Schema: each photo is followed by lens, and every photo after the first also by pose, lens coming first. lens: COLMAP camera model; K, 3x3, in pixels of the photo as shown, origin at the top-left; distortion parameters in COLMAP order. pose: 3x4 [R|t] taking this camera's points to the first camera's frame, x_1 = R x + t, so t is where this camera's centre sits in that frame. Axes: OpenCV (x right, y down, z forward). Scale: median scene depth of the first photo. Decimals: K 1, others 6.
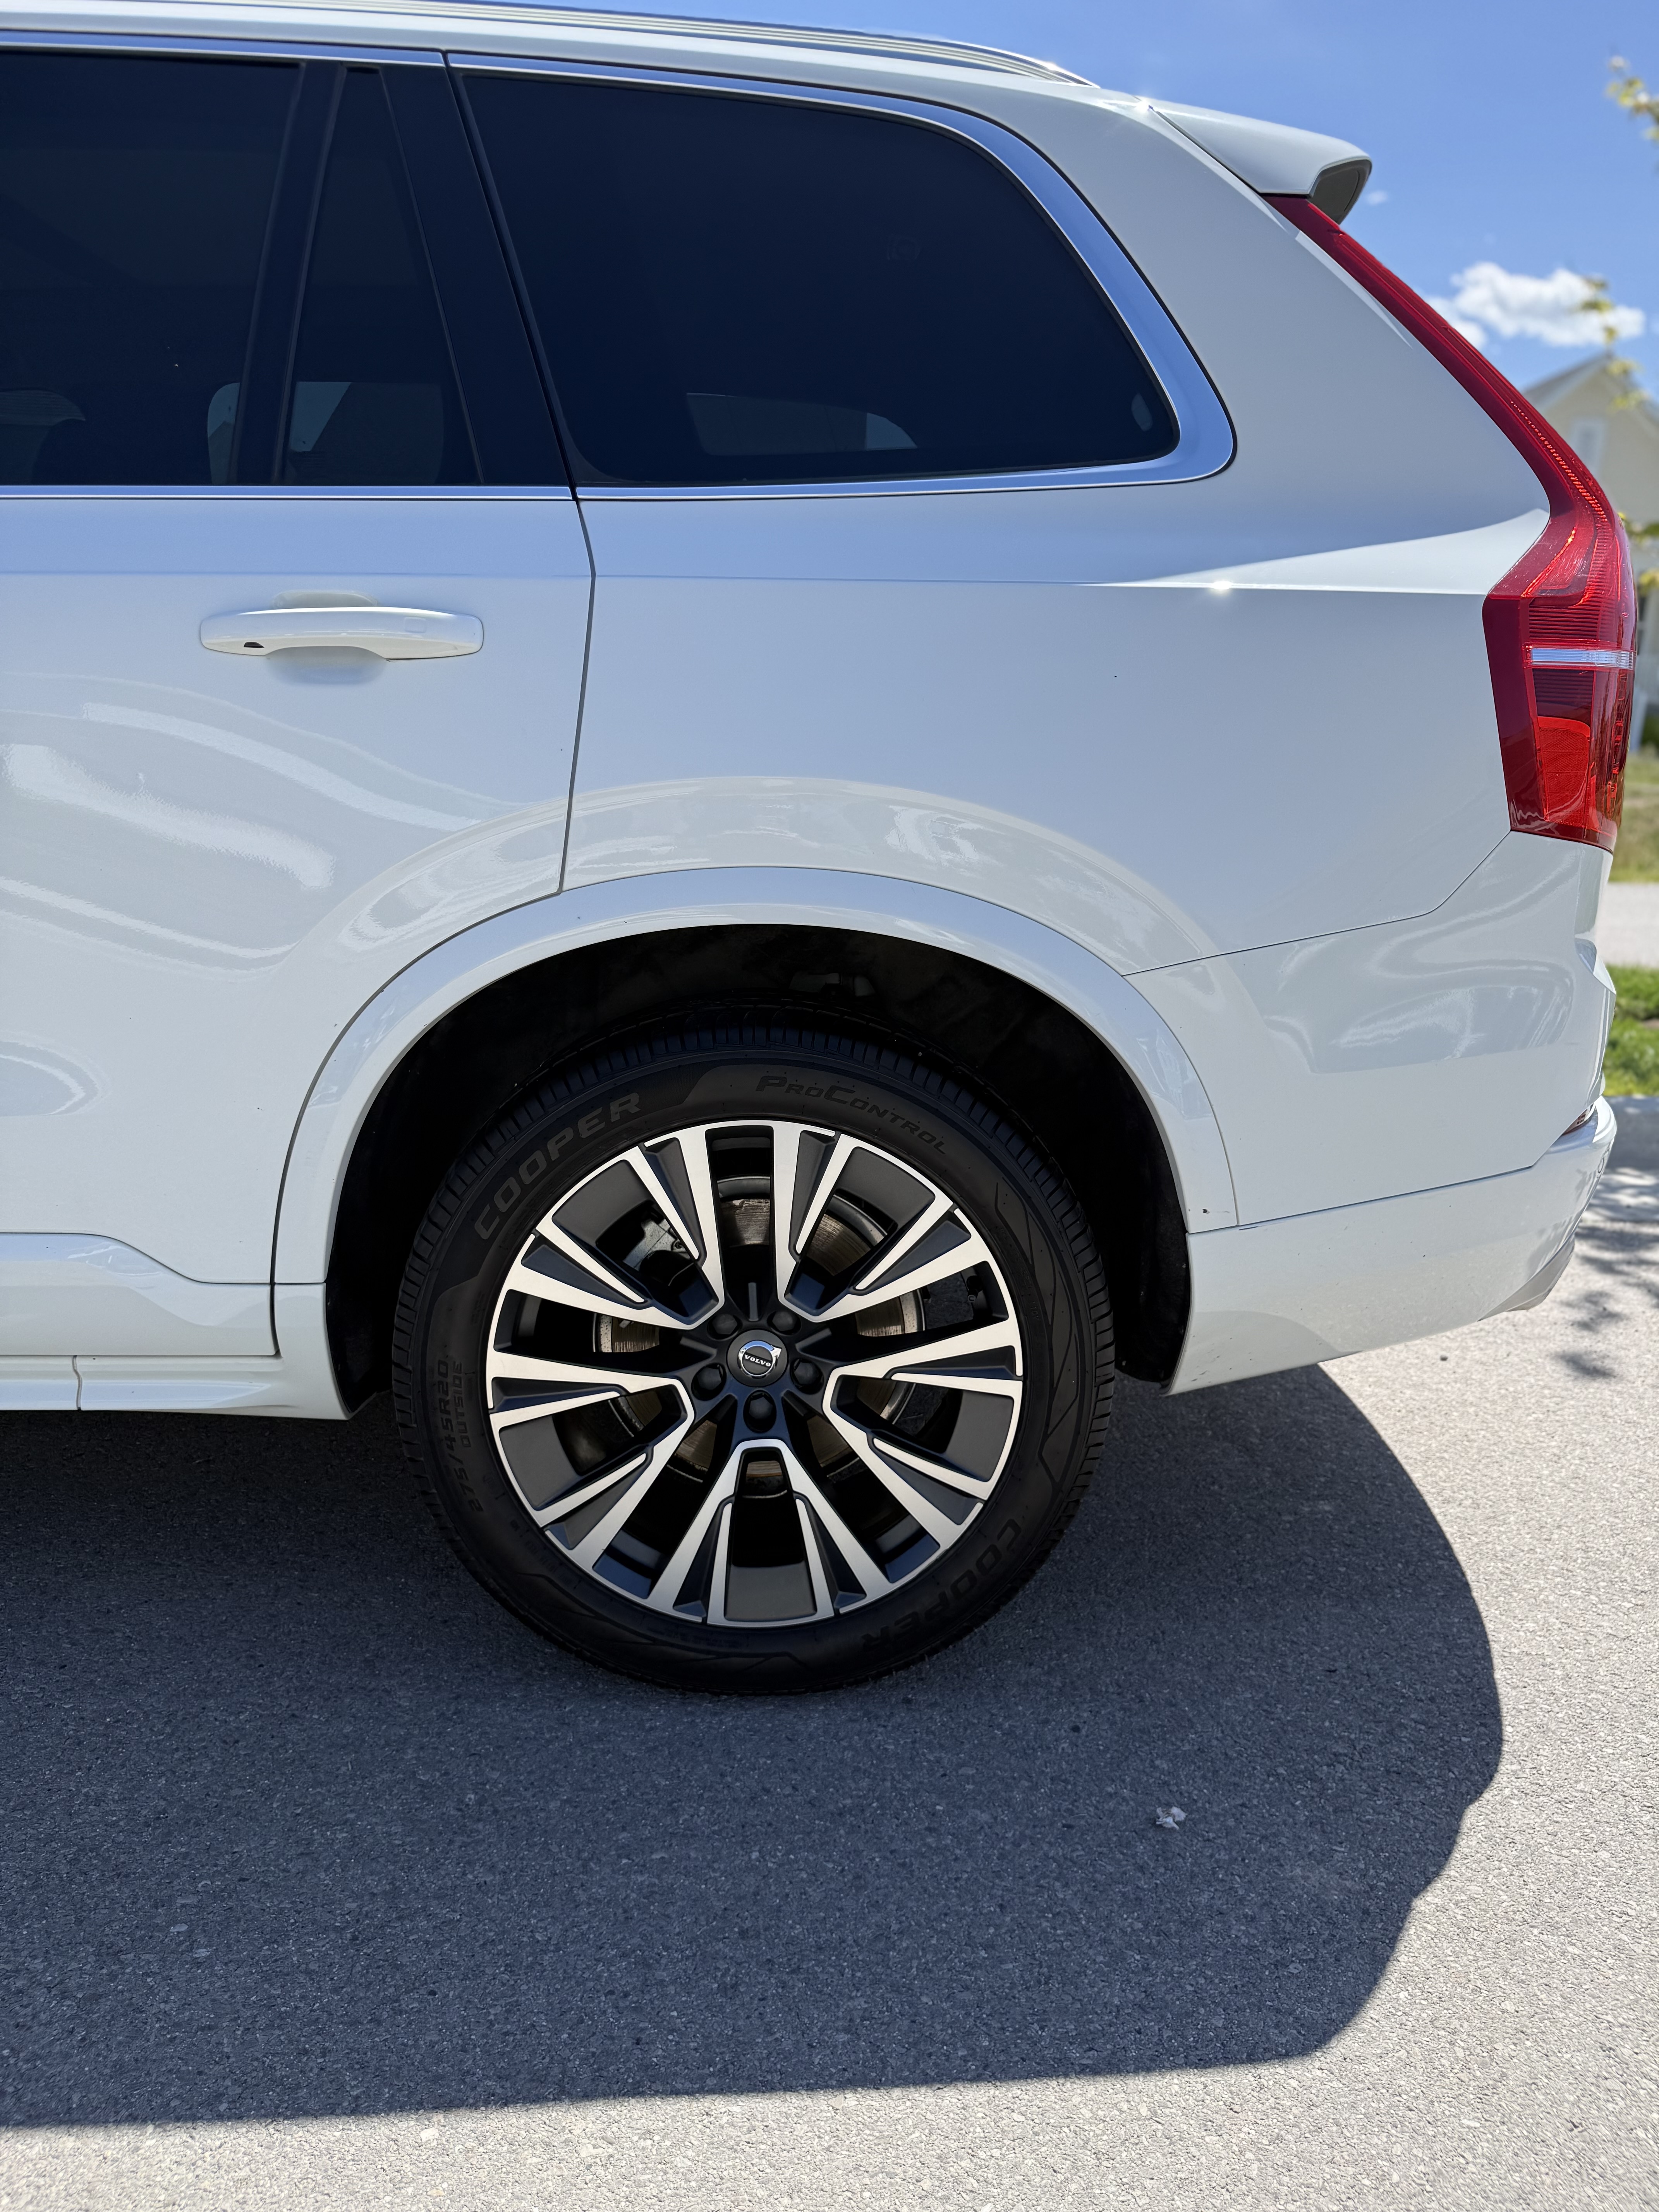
lens RADIAL K [[1614.1, 0, 890.3], [0, 1614.1, 1087.0], [0, 0, 1]] dist [0.025320, -0.039341]
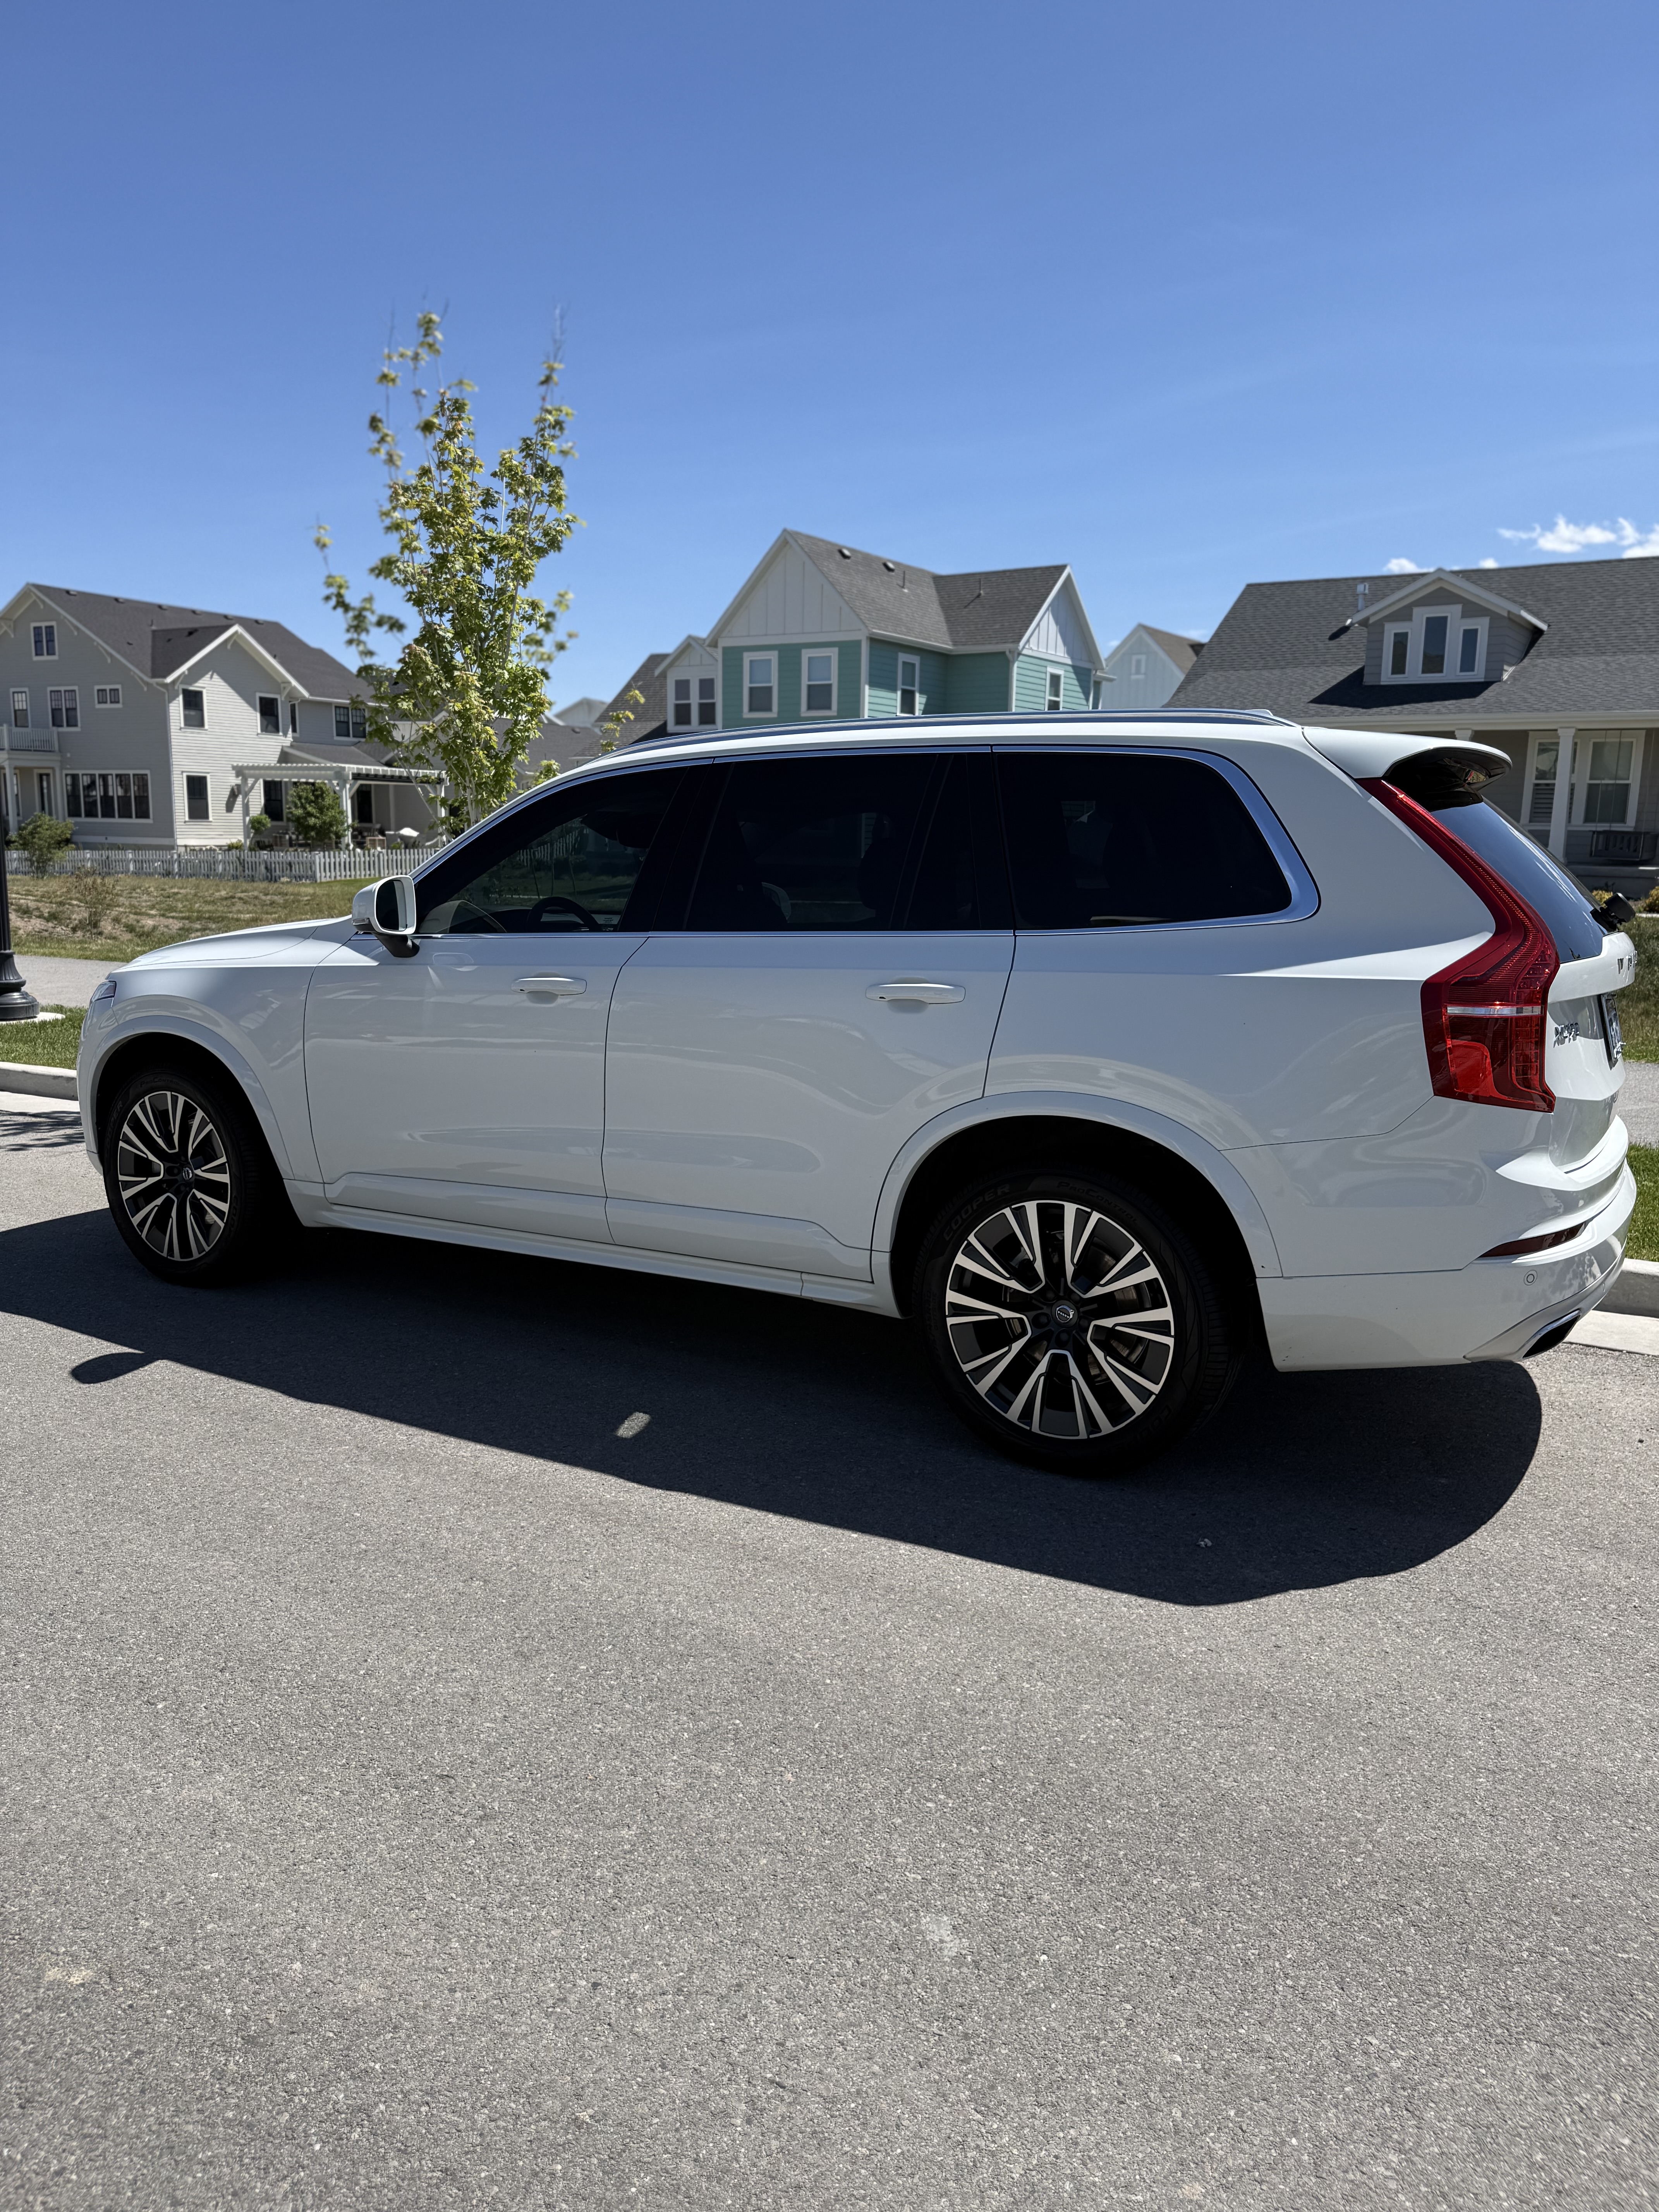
lens RADIAL K [[1614.1, 0, 826.6], [0, 1614.1, 1106.0], [0, 0, 1]] dist [0.025320, -0.039341]
pose [[0.848037, 0.061061, -0.526407, 0.803650], [-0.111118, 0.991746, -0.063971, 0.066629], [0.518156, 0.112743, 0.847823, -1.085603]]
